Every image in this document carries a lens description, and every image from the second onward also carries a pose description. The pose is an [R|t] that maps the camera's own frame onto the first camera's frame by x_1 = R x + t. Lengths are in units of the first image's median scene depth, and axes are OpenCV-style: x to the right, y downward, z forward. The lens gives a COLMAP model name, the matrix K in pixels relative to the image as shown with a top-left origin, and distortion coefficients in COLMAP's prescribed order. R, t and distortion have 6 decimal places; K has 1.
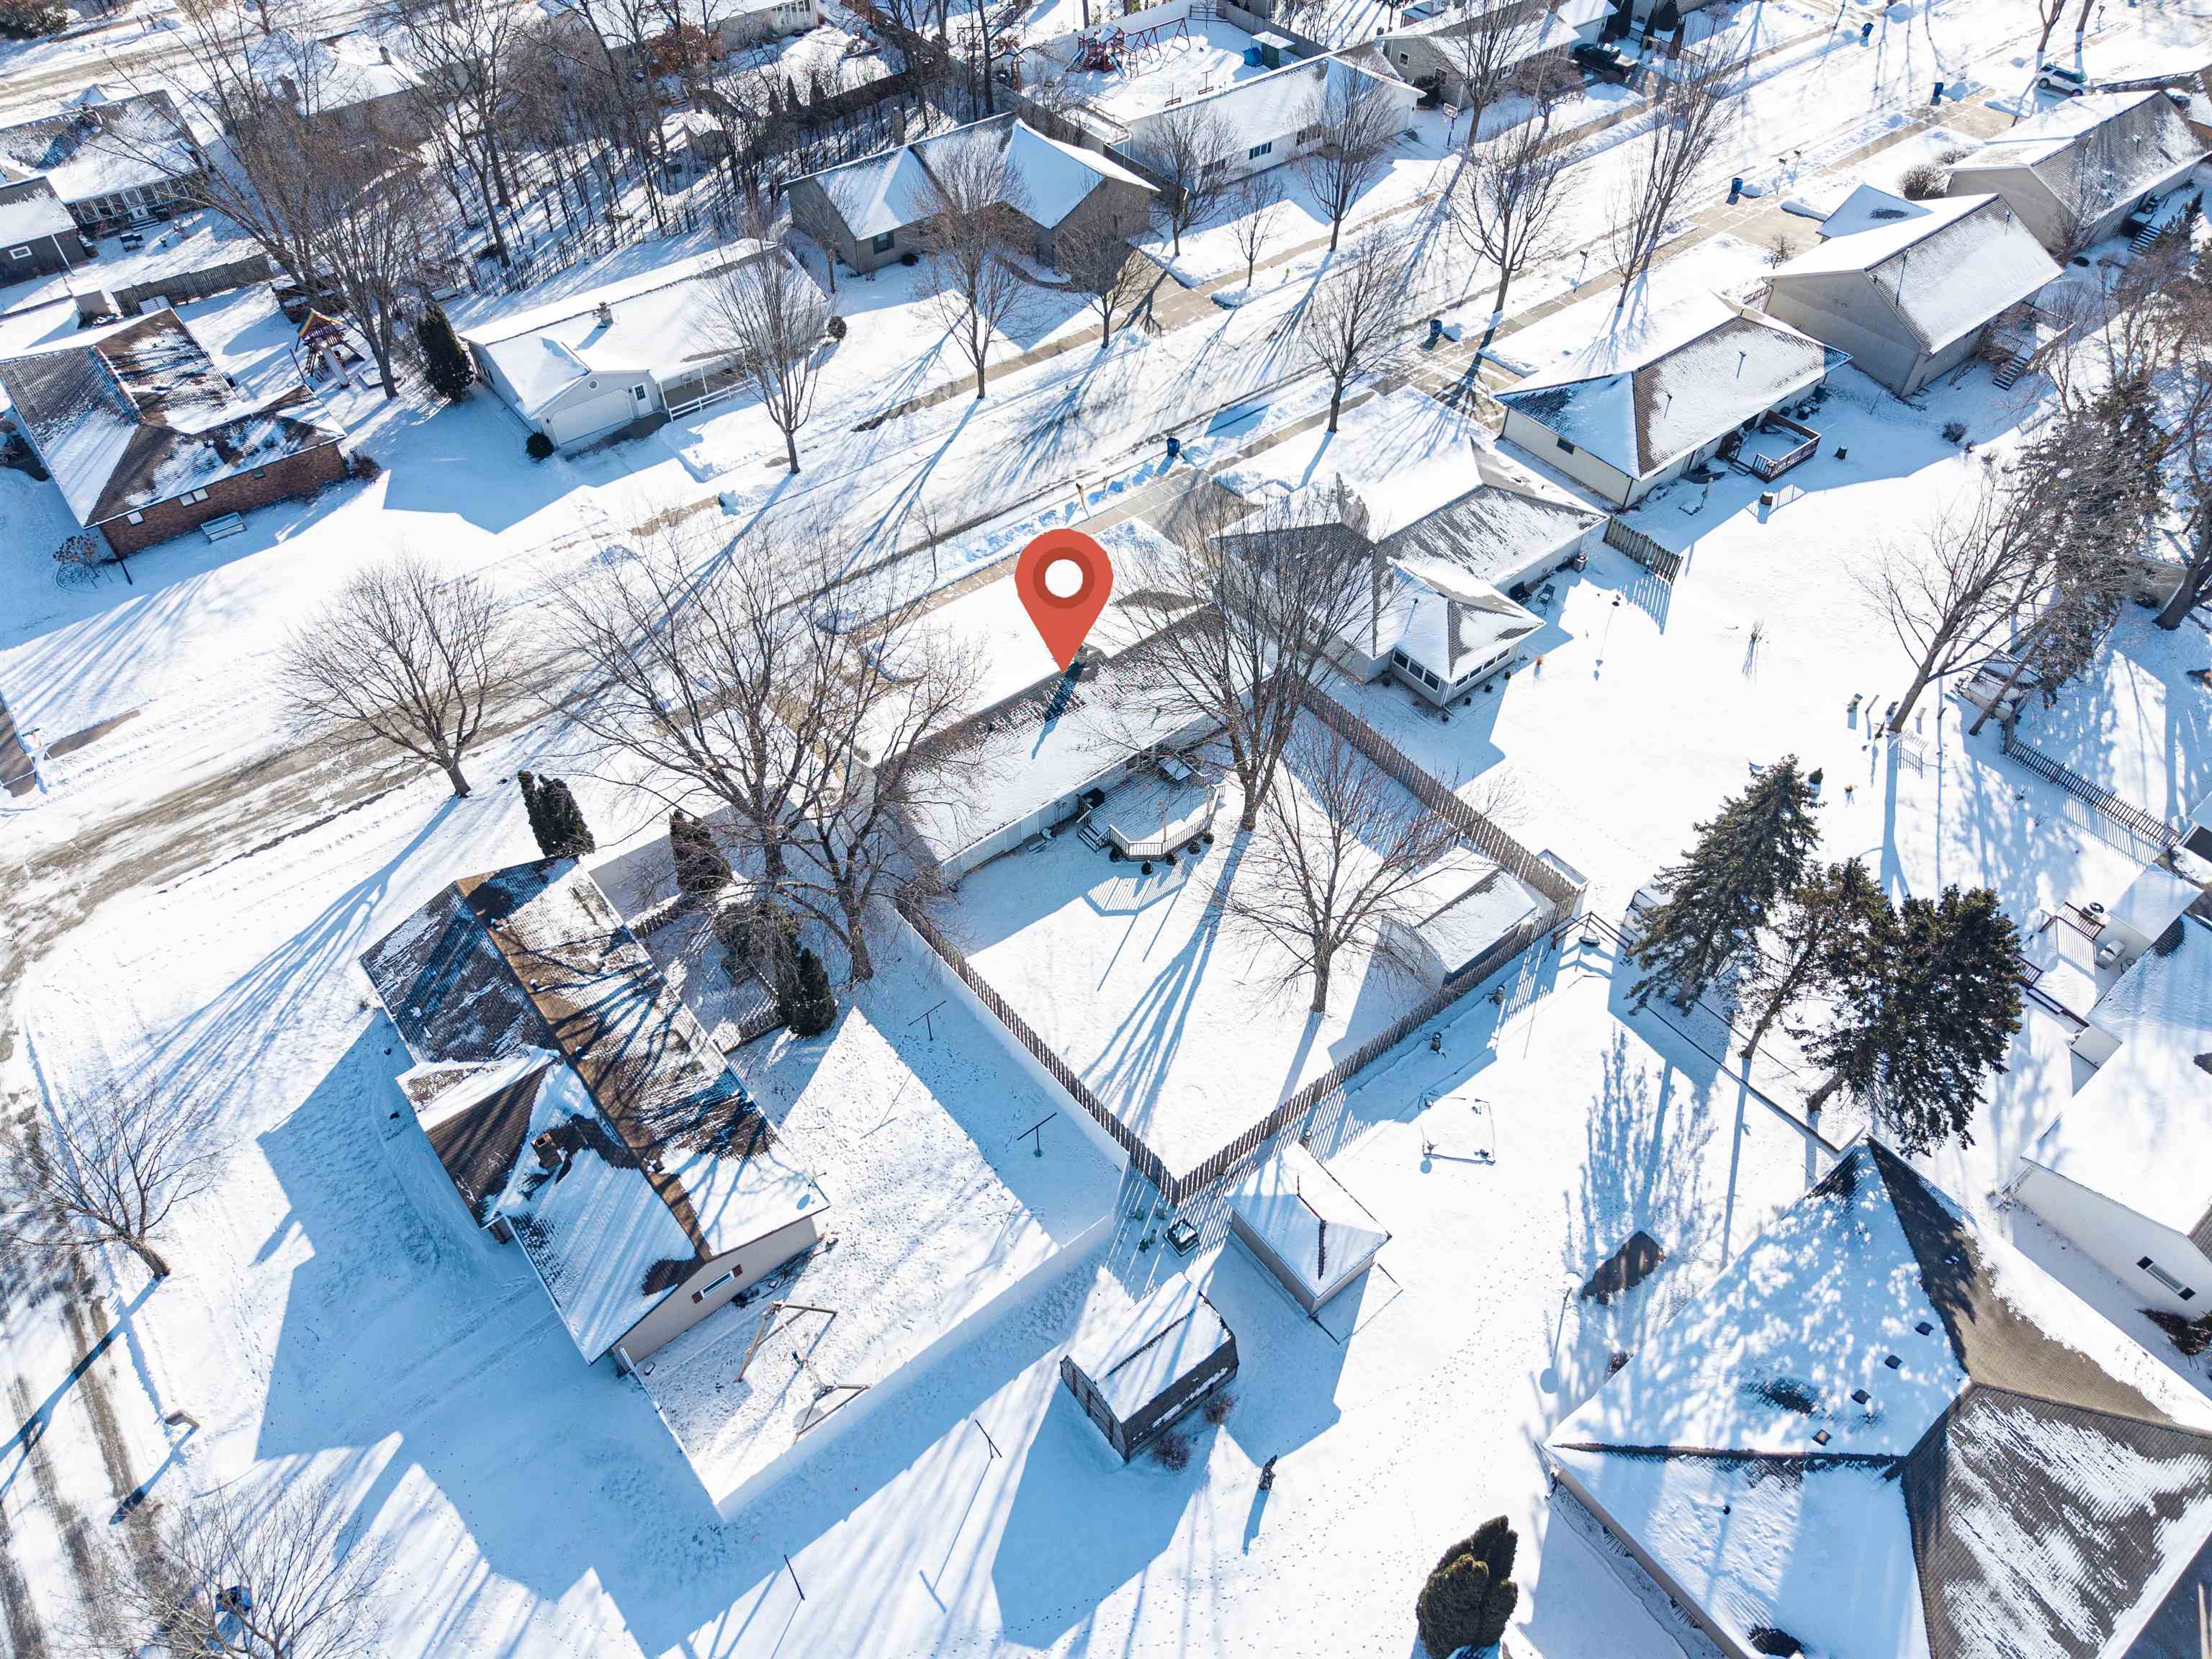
lens RADIAL K [[1499.7, 0, 1077.9], [0, 1499.7, 849.0], [0, 0, 1]] dist [0.083198, -0.205953]
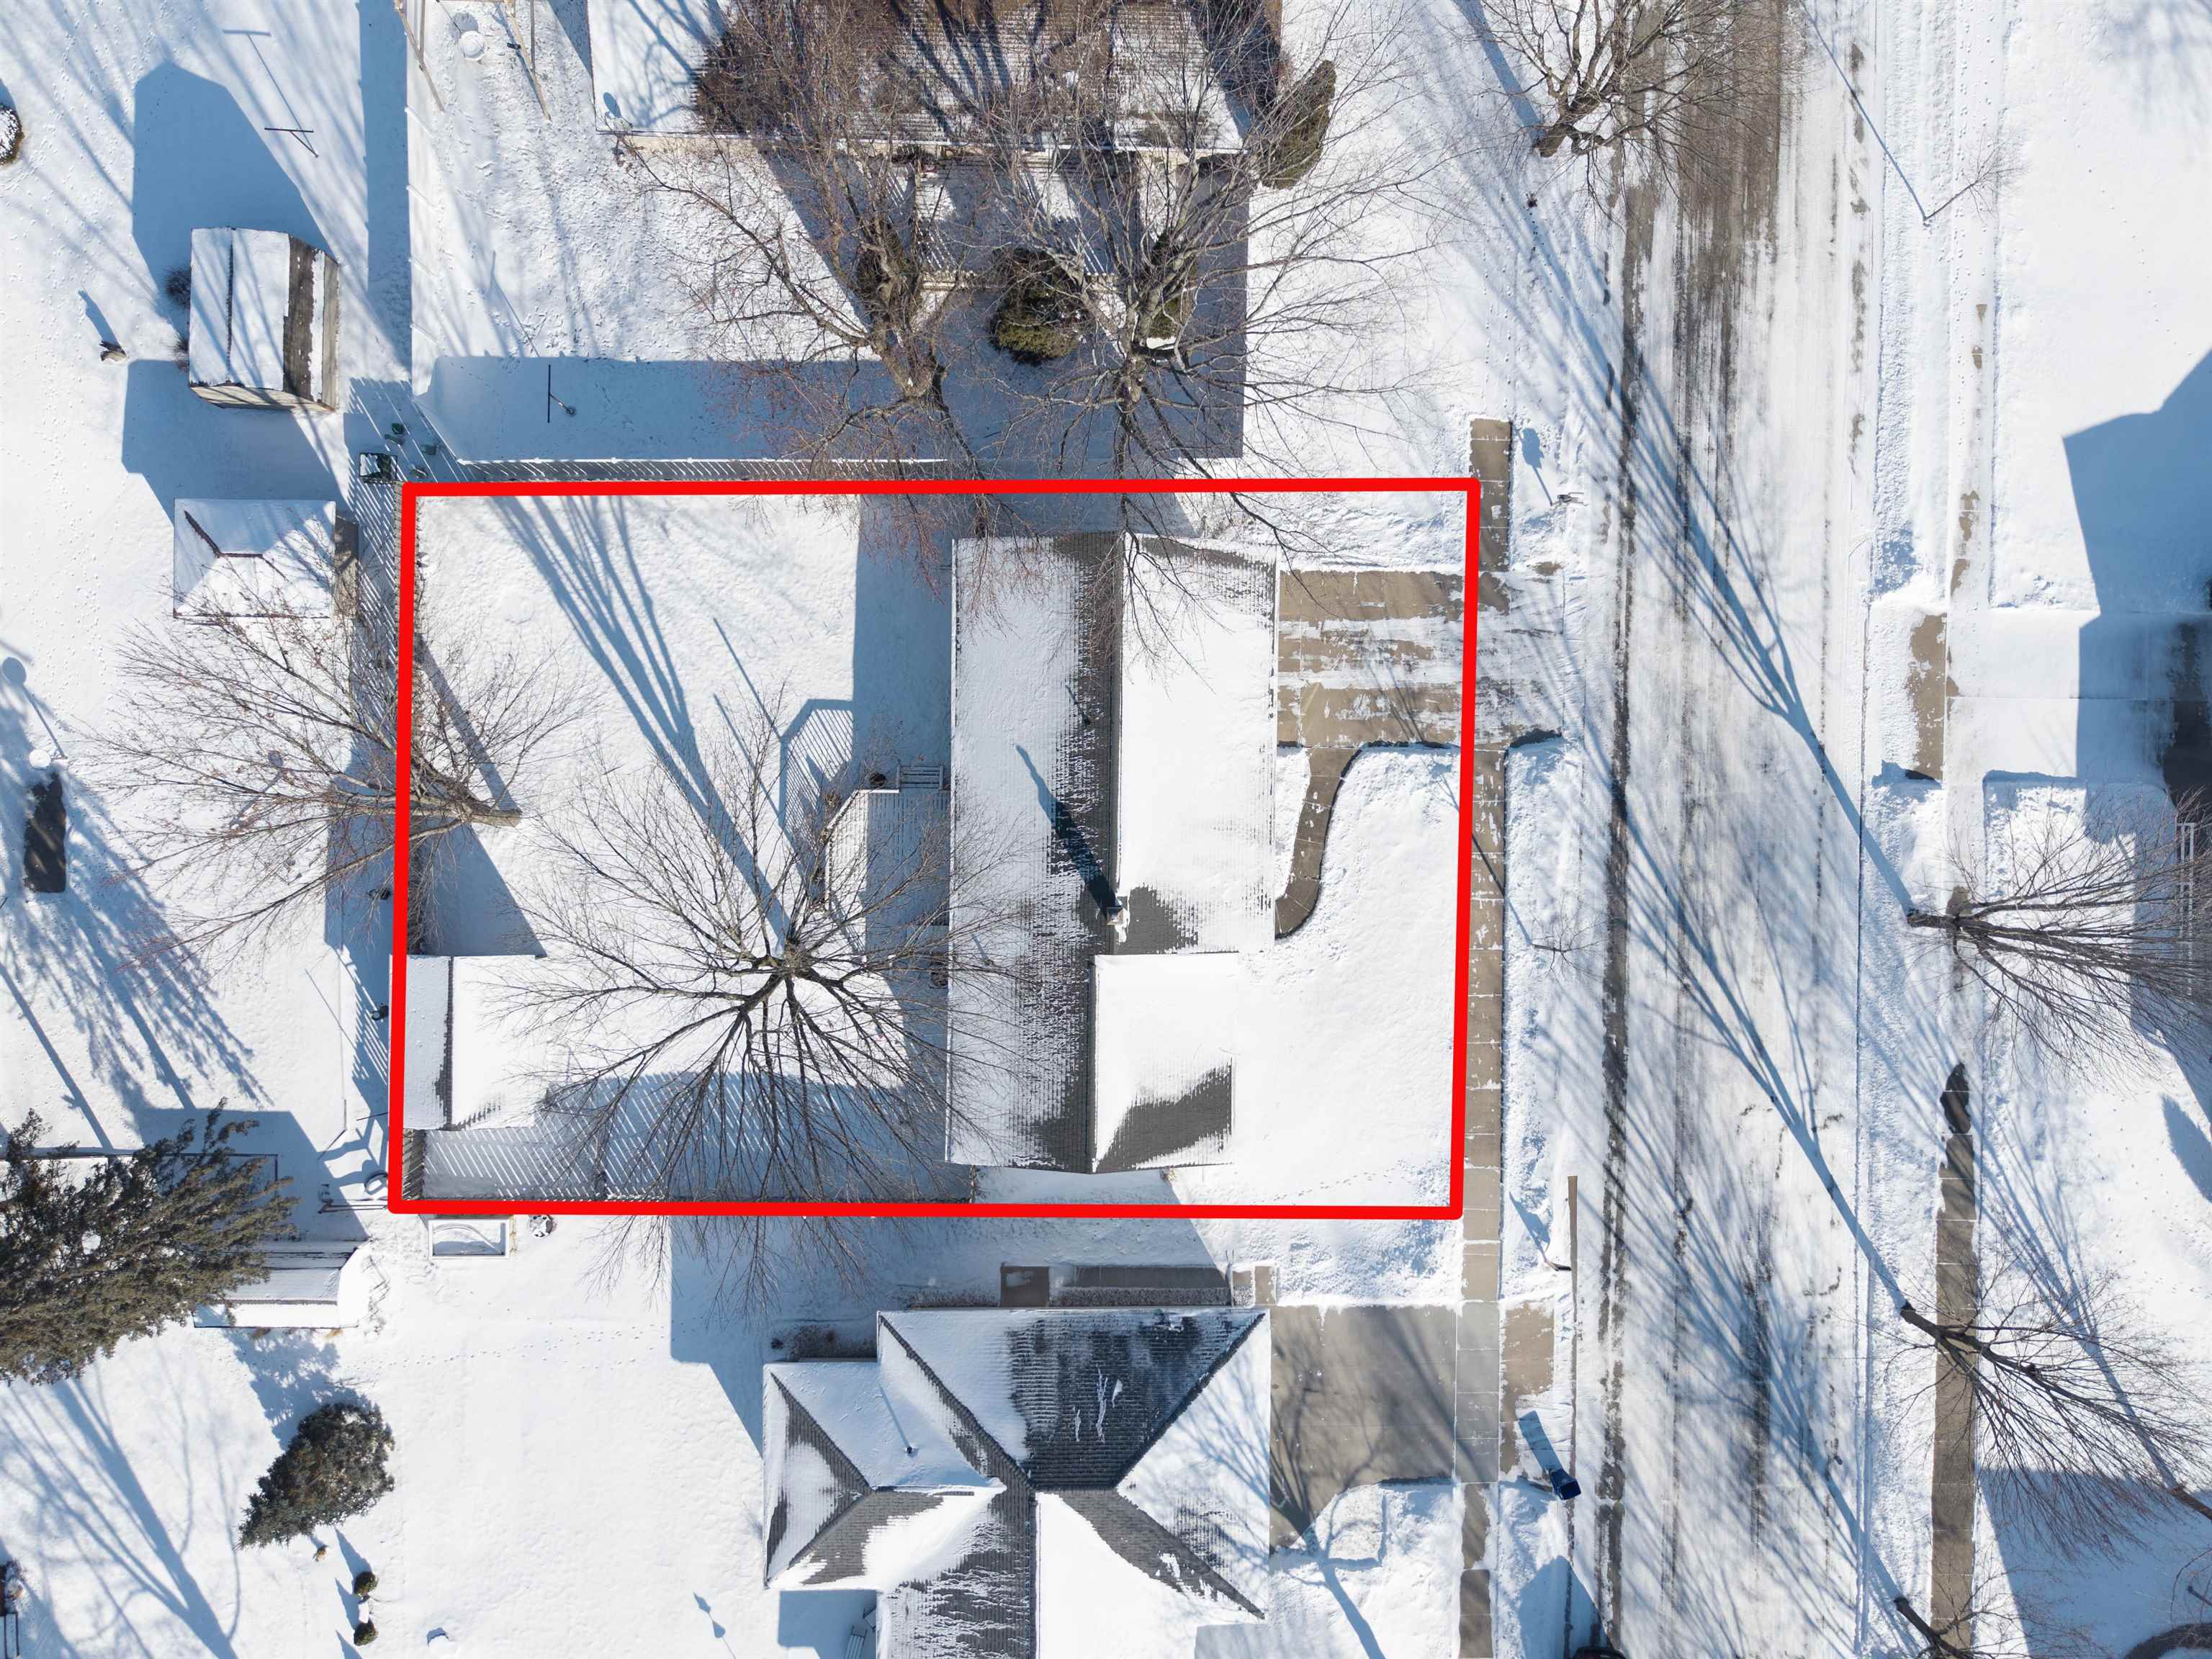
lens RADIAL K [[1511.6, 0, 1092.9], [0, 1511.6, 816.3], [0, 0, 1]] dist [0.003973, -0.004208]
pose [[-0.624594, 0.780432, -0.028433, -0.007945], [-0.603950, -0.459629, 0.651142, -0.602162], [0.495103, 0.423871, 0.758423, 0.560736]]
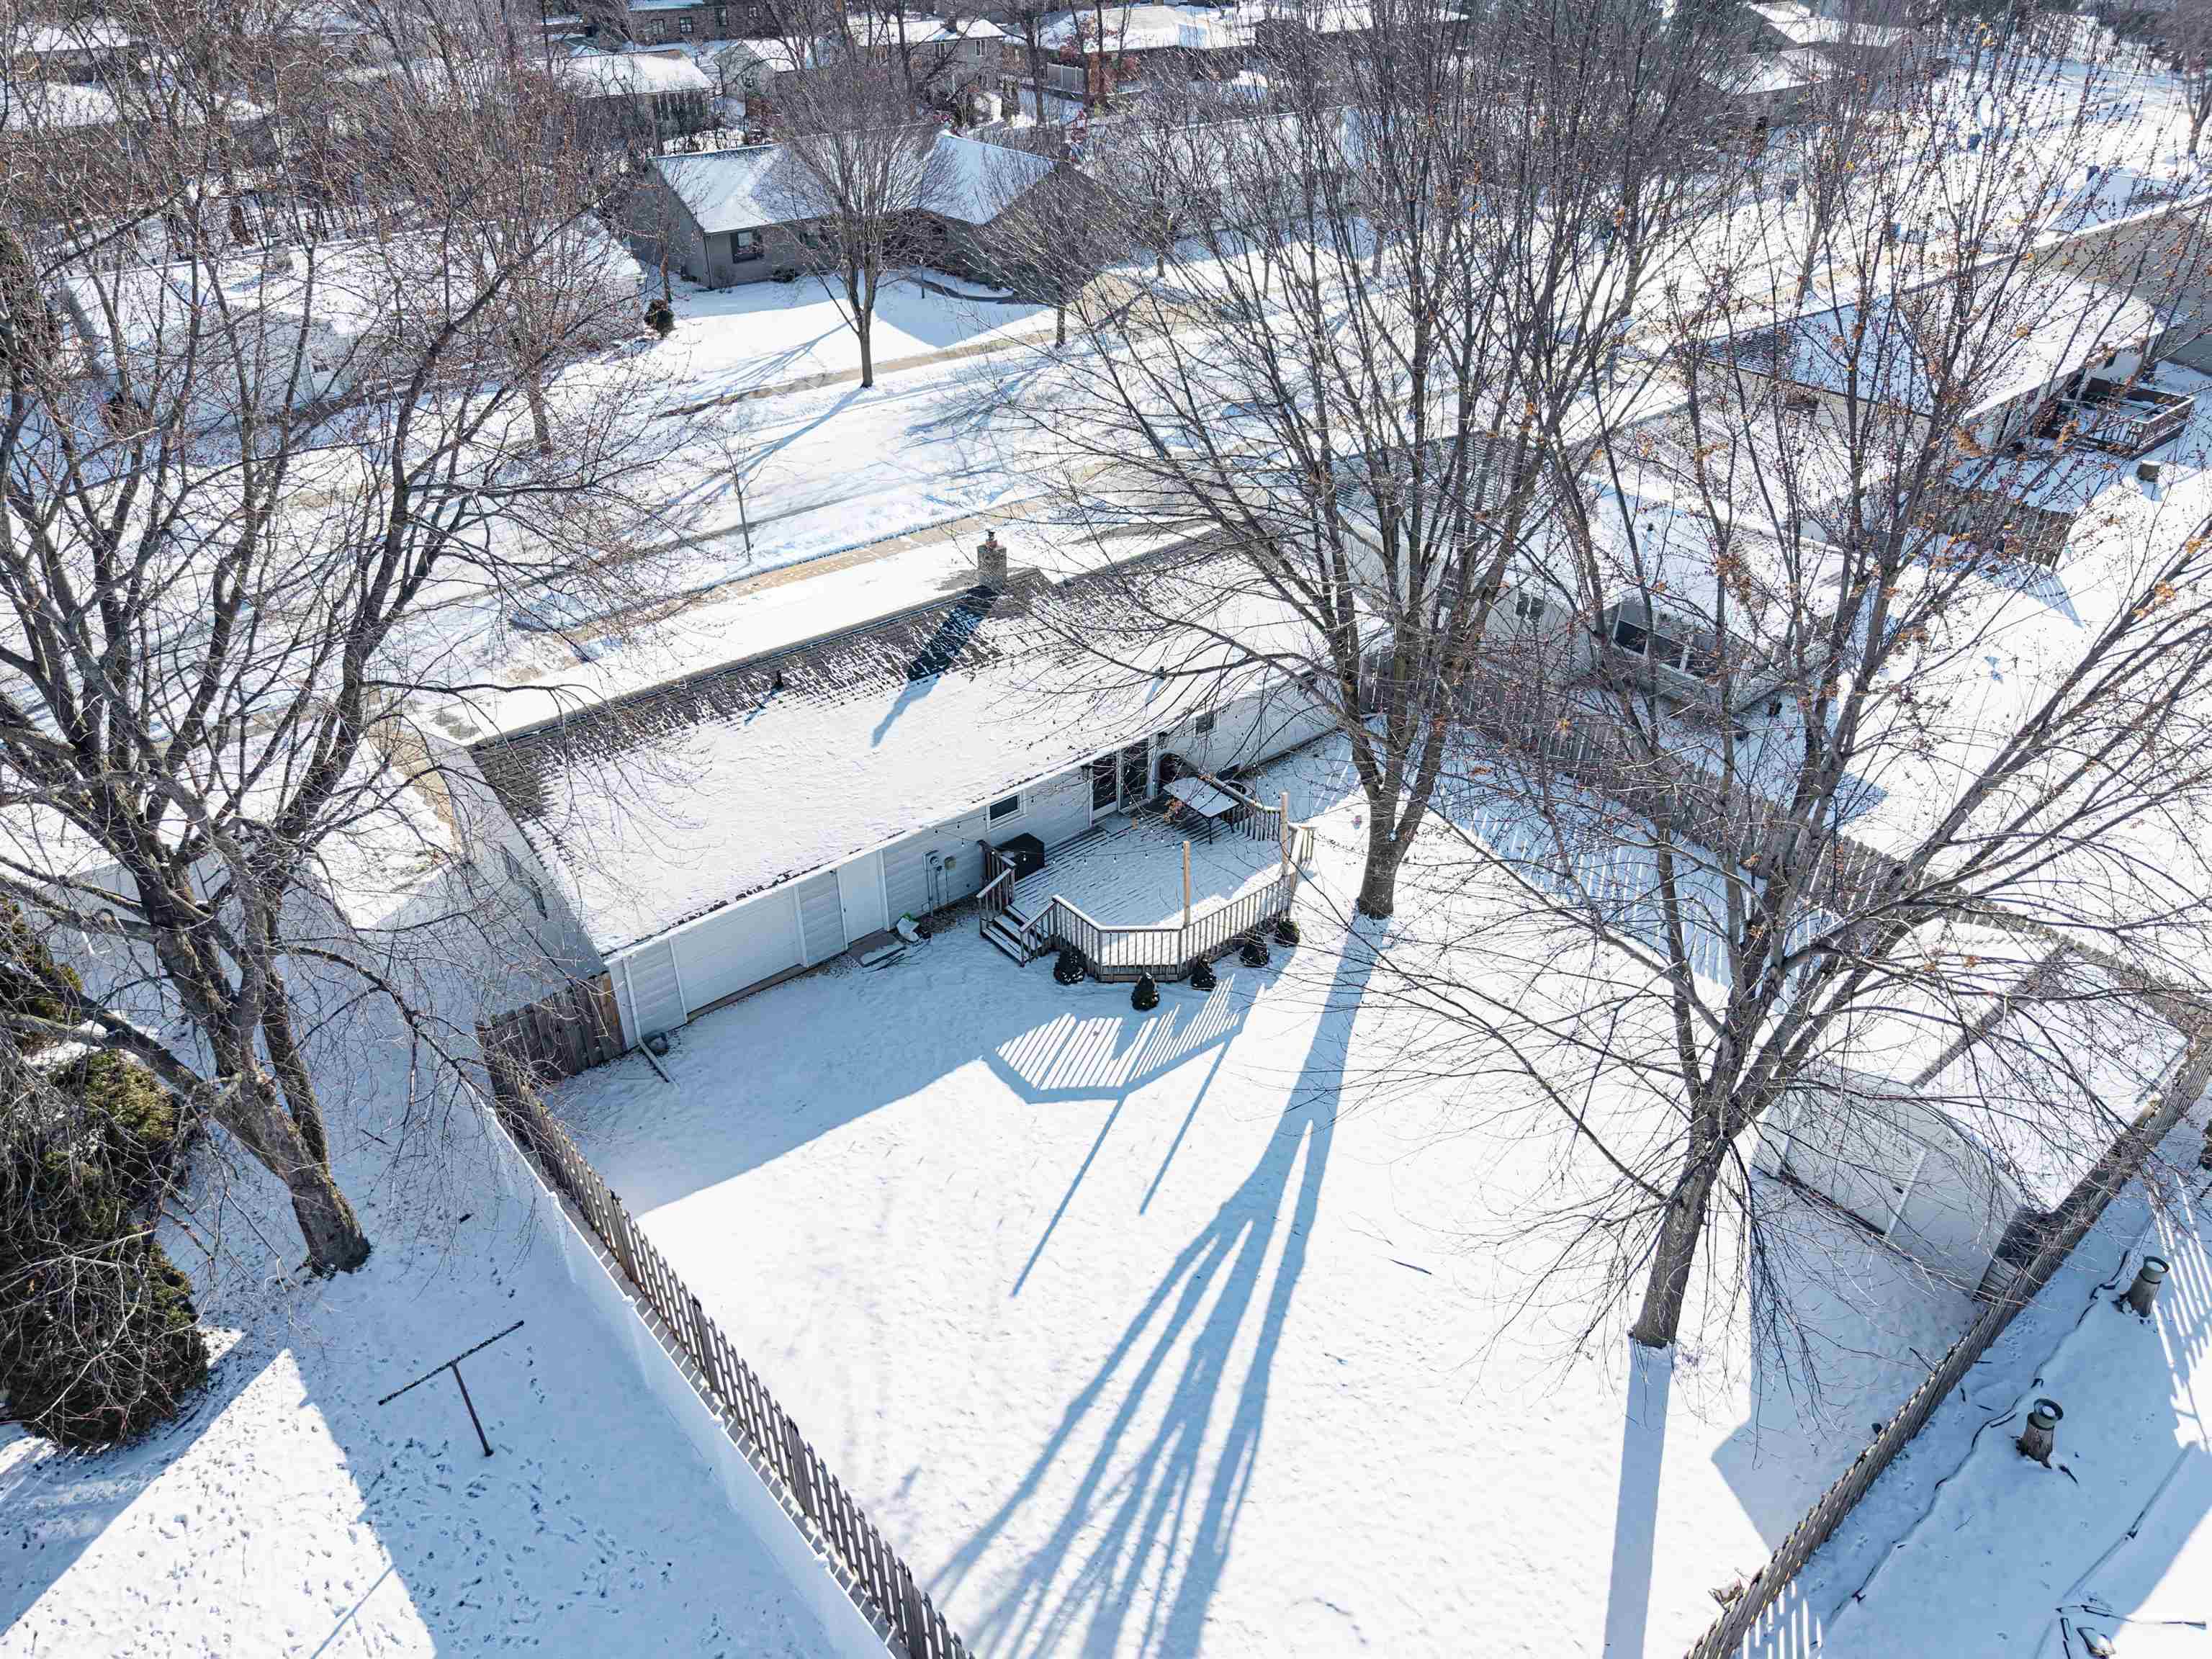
lens RADIAL K [[1511.6, 0, 1092.9], [0, 1511.6, 816.3], [0, 0, 1]] dist [0.003973, -0.004208]
pose [[0.999708, -0.007529, 0.022981, 0.025118], [0.013550, 0.961517, -0.274409, 0.086973], [-0.020030, 0.274641, 0.961338, 0.648181]]
